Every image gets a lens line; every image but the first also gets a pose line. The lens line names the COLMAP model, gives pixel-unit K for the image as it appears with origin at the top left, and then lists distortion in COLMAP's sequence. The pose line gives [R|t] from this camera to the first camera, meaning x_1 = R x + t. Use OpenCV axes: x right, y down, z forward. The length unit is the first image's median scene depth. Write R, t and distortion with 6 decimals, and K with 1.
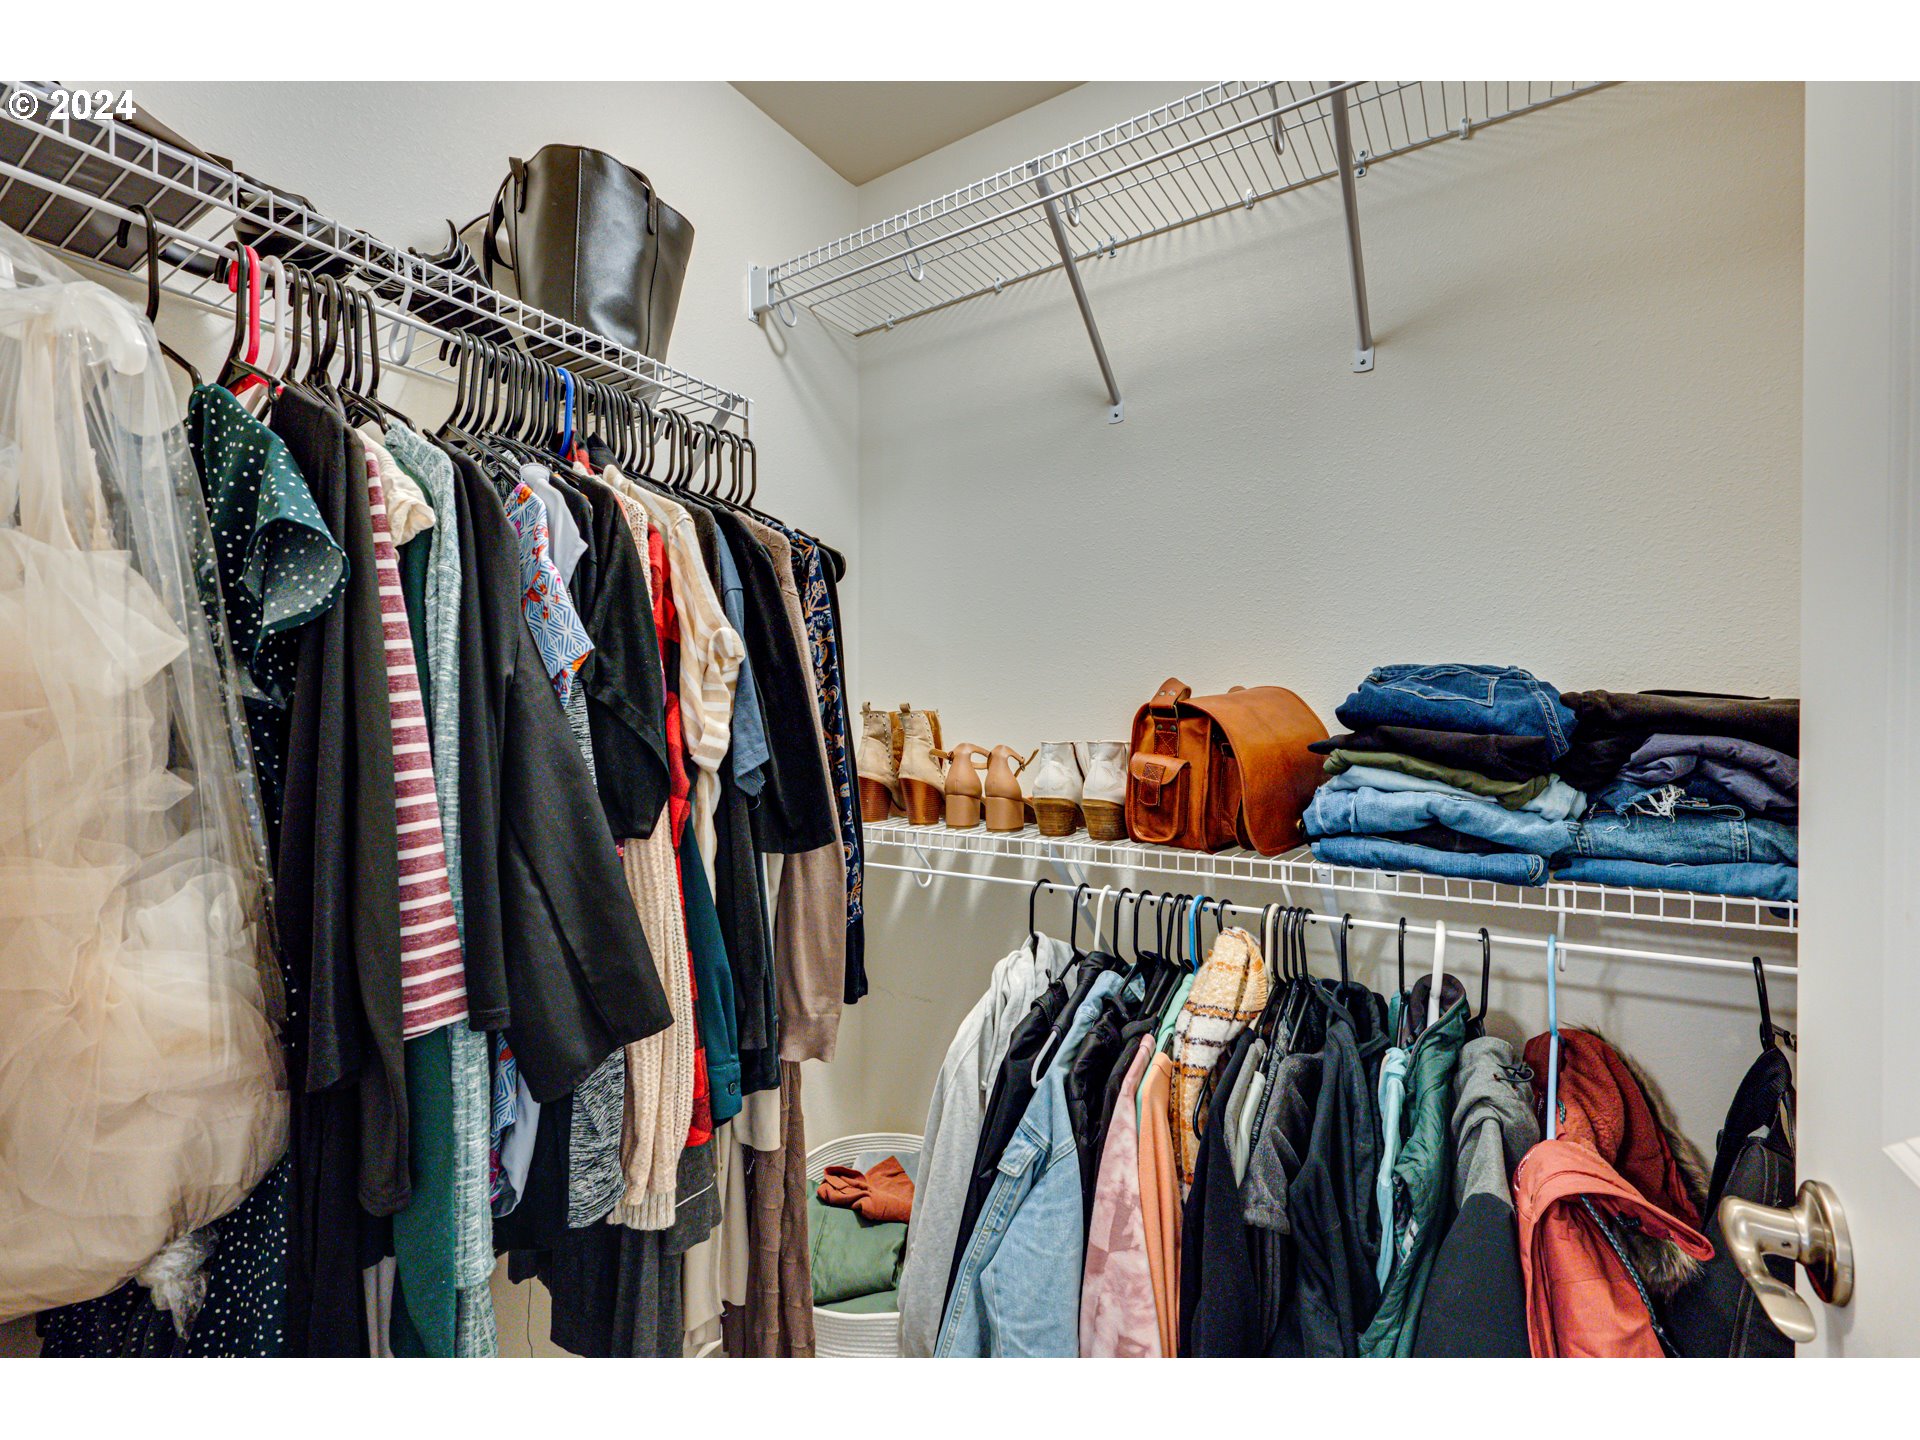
lens RADIAL K [[803.9, 0, 968.5], [0, 803.9, 729.4], [0, 0, 1]] dist [-0.007106, 0.001512]
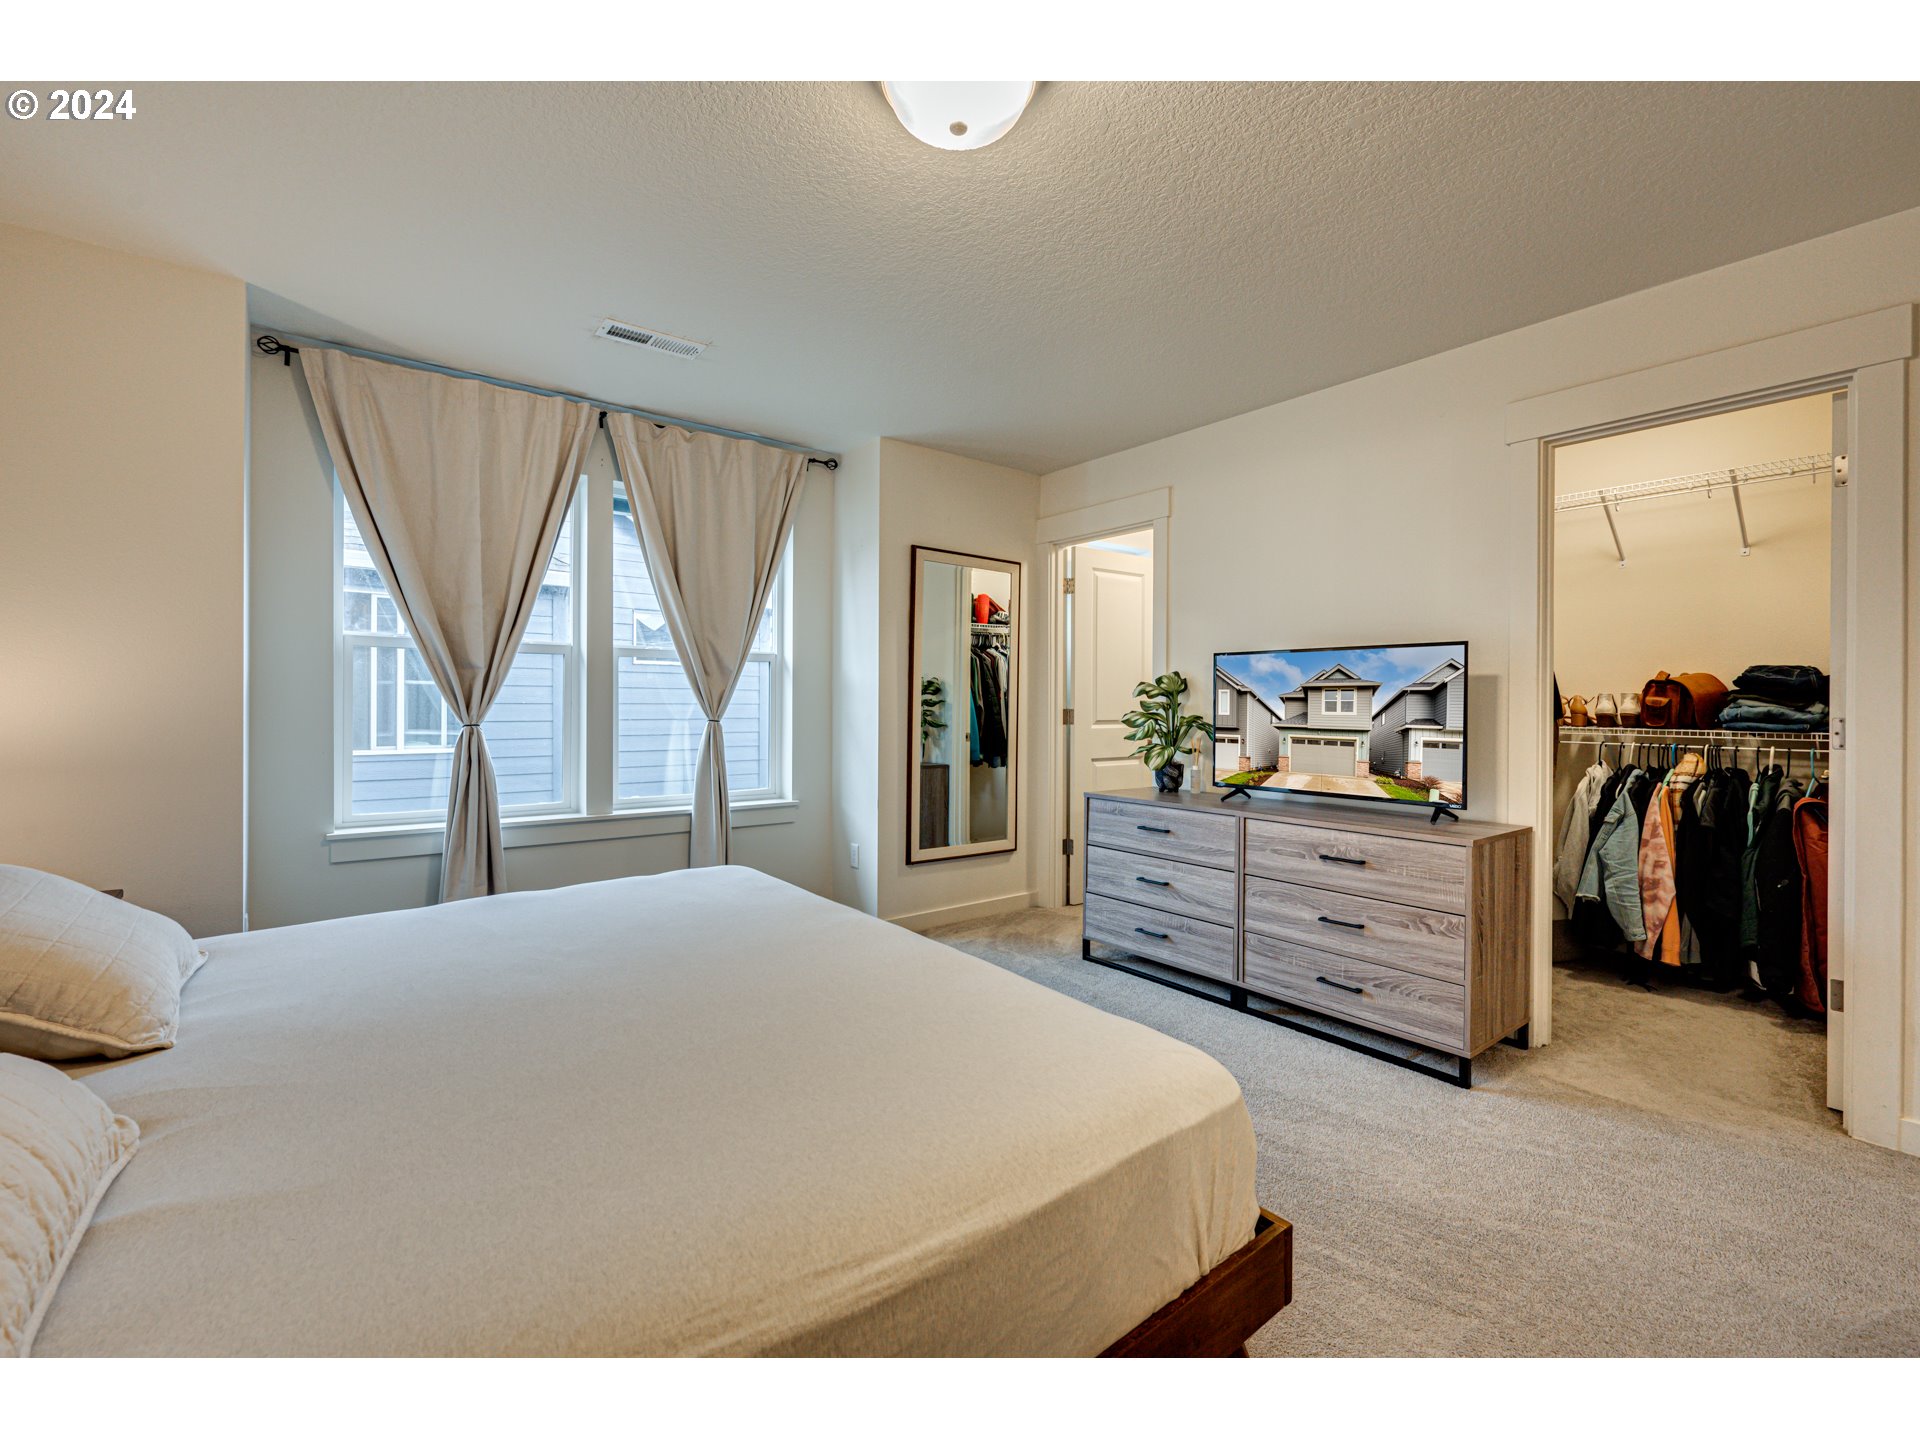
lens RADIAL K [[803.9, 0, 967.3], [0, 803.9, 705.0], [0, 0, 1]] dist [-0.007106, 0.001512]
pose [[0.950668, 0.009350, -0.310069, -1.406949], [-0.010740, 0.999938, -0.002777, 0.109033], [0.310024, 0.005971, 0.950710, -2.879616]]
